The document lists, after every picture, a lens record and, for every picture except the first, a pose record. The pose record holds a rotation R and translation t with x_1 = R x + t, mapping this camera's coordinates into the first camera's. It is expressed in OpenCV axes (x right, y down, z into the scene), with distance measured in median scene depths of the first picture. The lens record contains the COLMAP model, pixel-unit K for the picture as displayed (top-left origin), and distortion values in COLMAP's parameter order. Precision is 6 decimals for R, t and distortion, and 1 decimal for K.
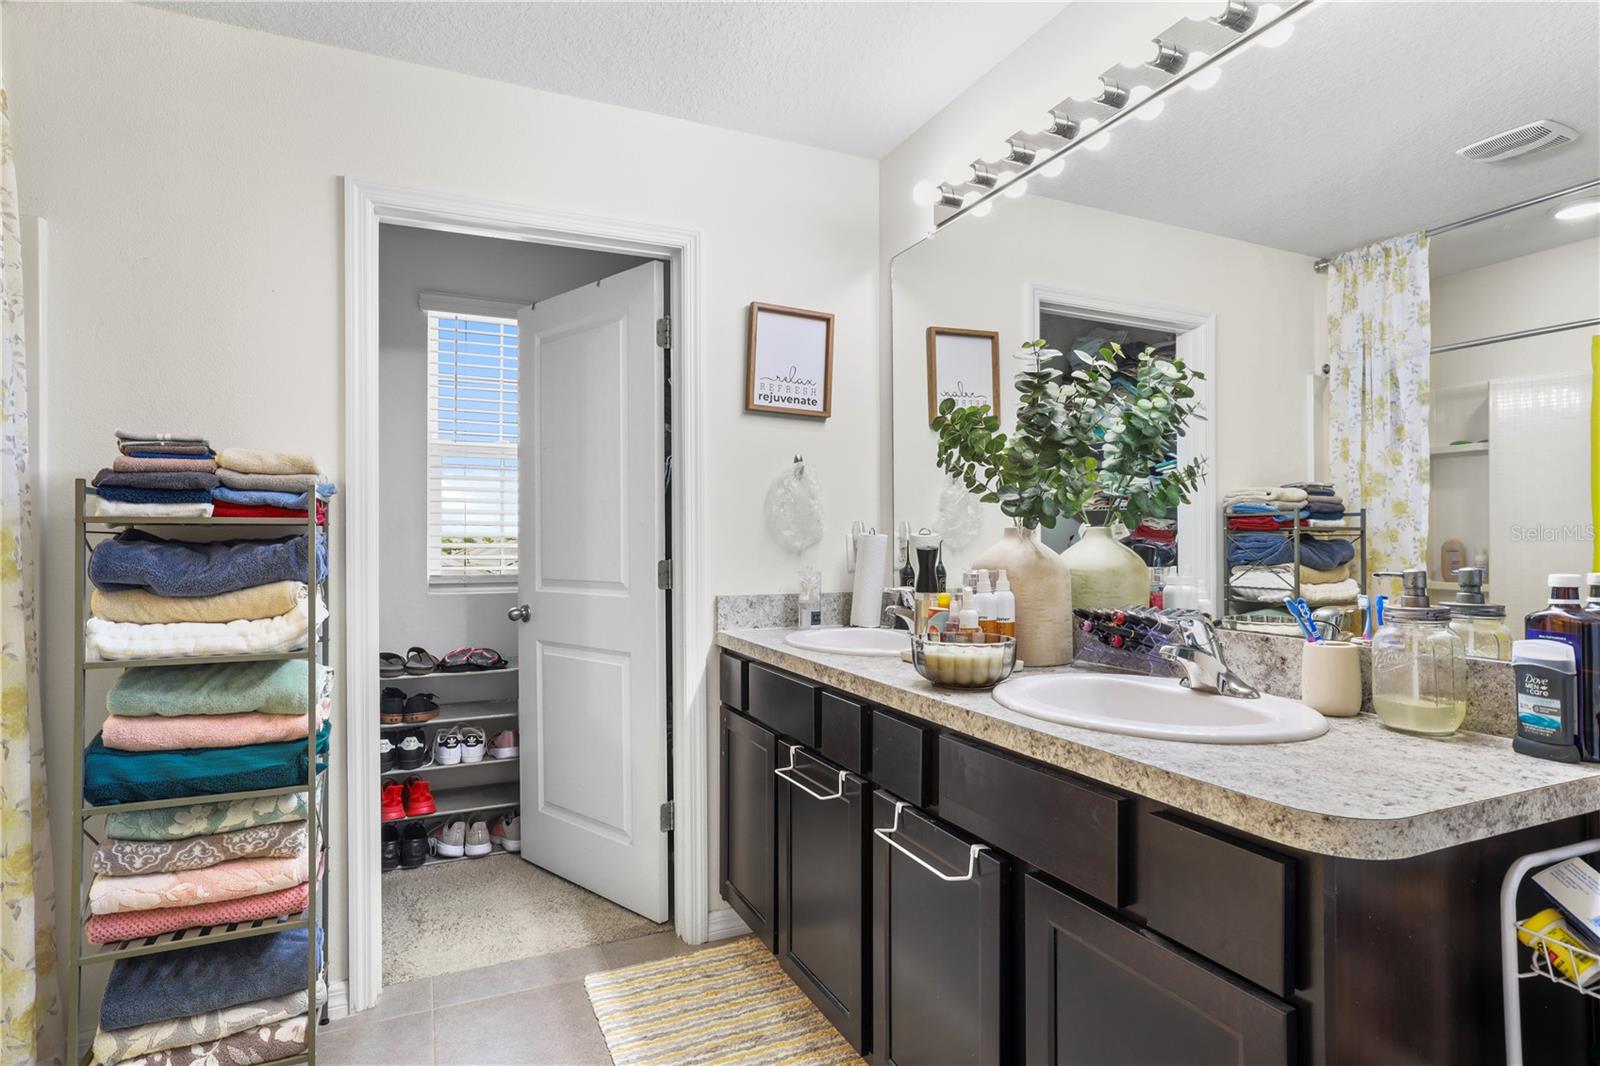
lens RADIAL K [[849.1, 0, 796.6], [0, 849.1, 524.1], [0, 0, 1]] dist [-0.000360, 0.001934]
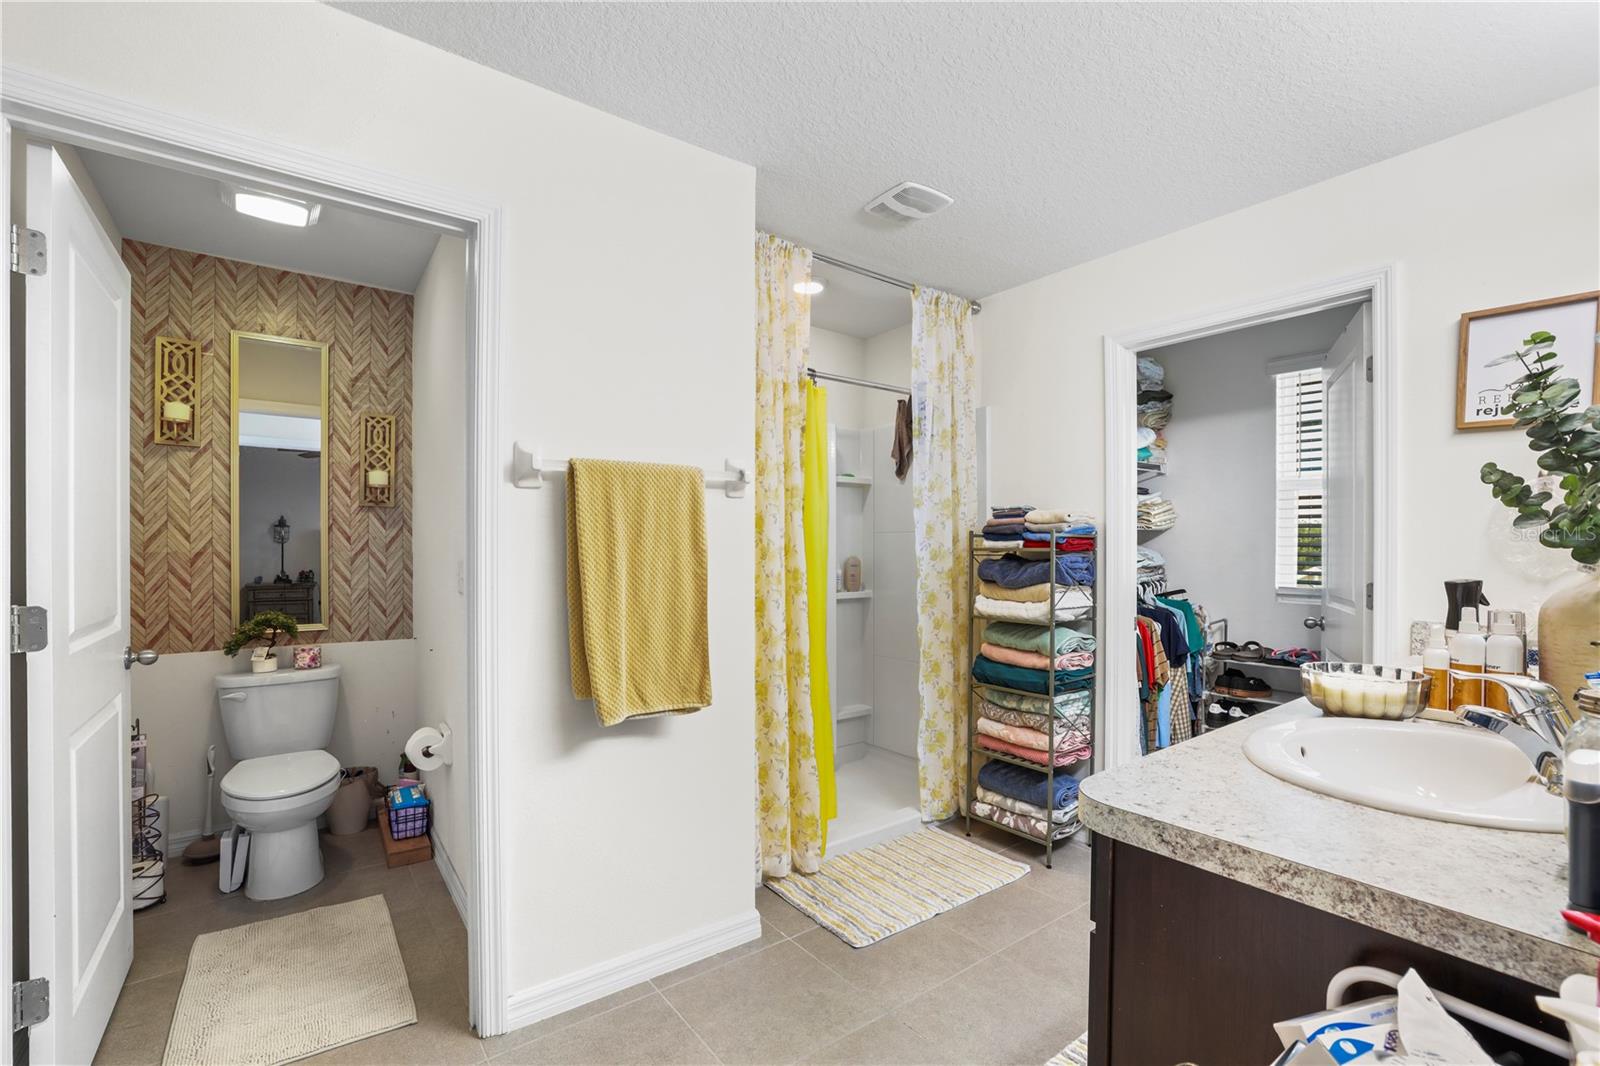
lens RADIAL K [[689.3, 0, 795.1], [0, 689.3, 550.2], [0, 0, 1]] dist [-0.042474, 0.014210]
pose [[0.220862, 0.002768, -0.975301, 0.735240], [0.012381, 0.999907, 0.005642, -0.018176], [0.975226, -0.013321, 0.220808, 0.157184]]
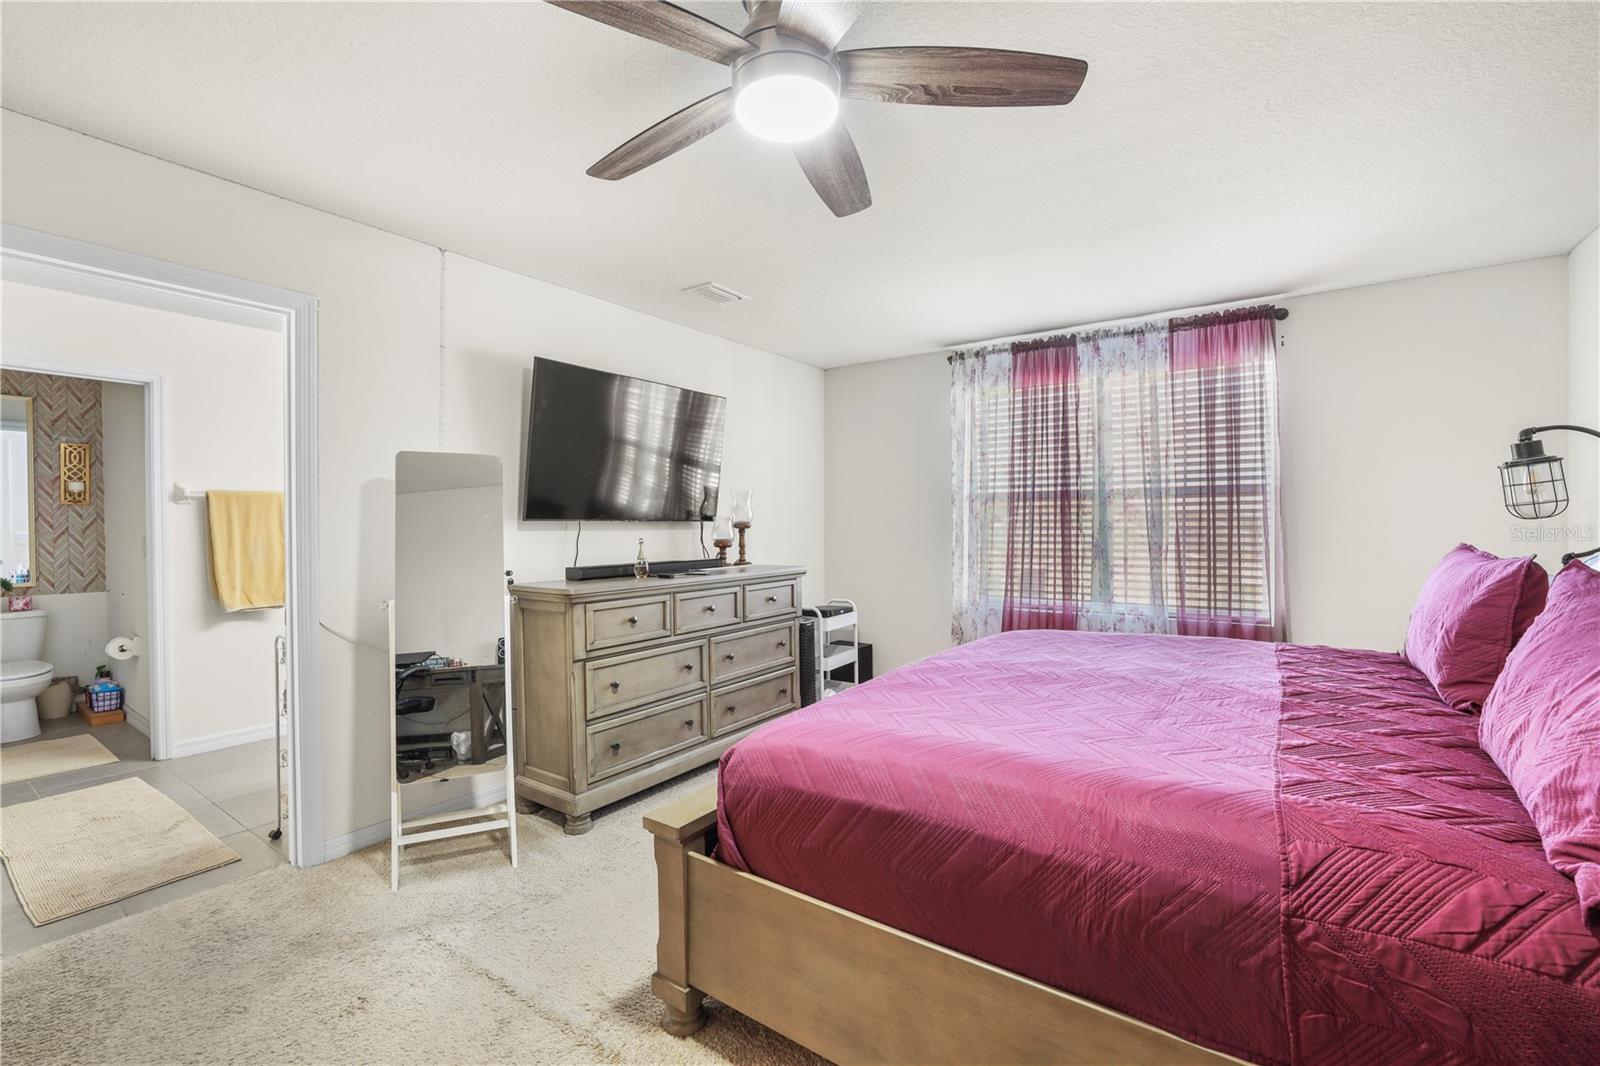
lens RADIAL K [[689.3, 0, 802.6], [0, 689.3, 526.0], [0, 0, 1]] dist [-0.042474, 0.014210]
pose [[0.517073, 0.000306, -0.855941, 1.913854], [0.021470, 0.999681, 0.013328, -0.022874], [0.855672, -0.025268, 0.516901, 0.437028]]
